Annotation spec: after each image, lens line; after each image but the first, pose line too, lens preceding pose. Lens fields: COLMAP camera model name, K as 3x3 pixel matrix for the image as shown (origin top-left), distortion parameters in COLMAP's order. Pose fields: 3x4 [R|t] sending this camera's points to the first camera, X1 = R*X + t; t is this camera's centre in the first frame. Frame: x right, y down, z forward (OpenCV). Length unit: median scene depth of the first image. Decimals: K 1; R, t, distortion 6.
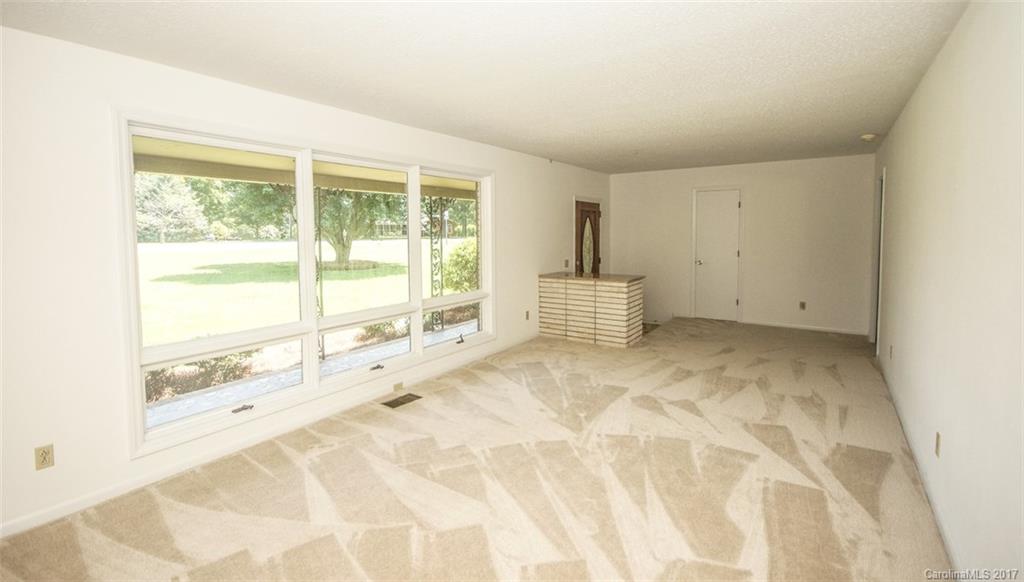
lens RADIAL K [[462.1, 0, 512.0], [0, 462.1, 291.0], [0, 0, 1]] dist [-0.000674, -0.000072]
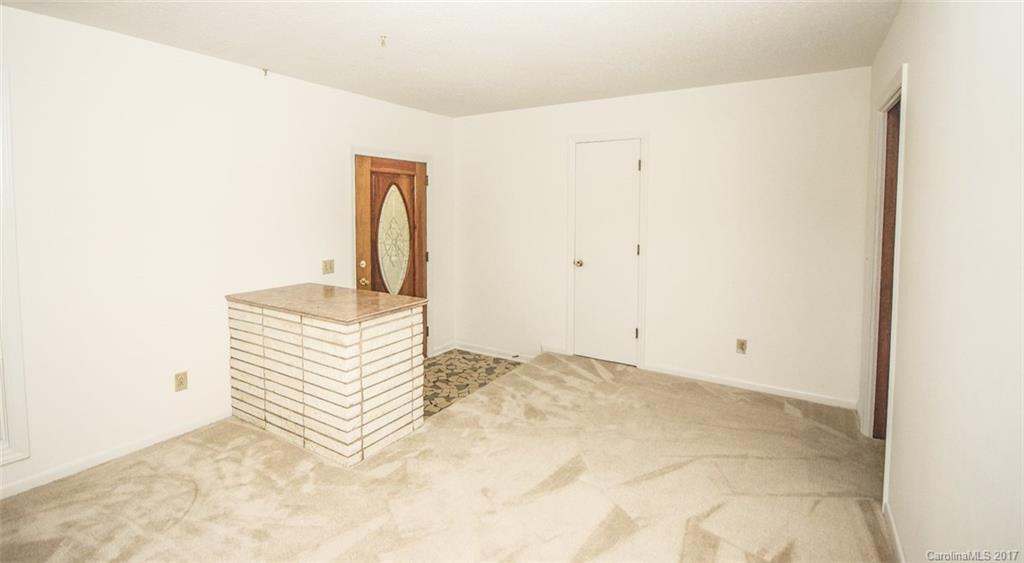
lens RADIAL K [[458.2, 0, 512.0], [0, 458.2, 281.5], [0, 0, 1]] dist [-0.023935, 0.000029]
pose [[0.999118, -0.000441, 0.041982, 0.315359], [-0.000799, 0.999564, 0.029509, -0.058472], [-0.041977, -0.029516, 0.998682, 0.445934]]
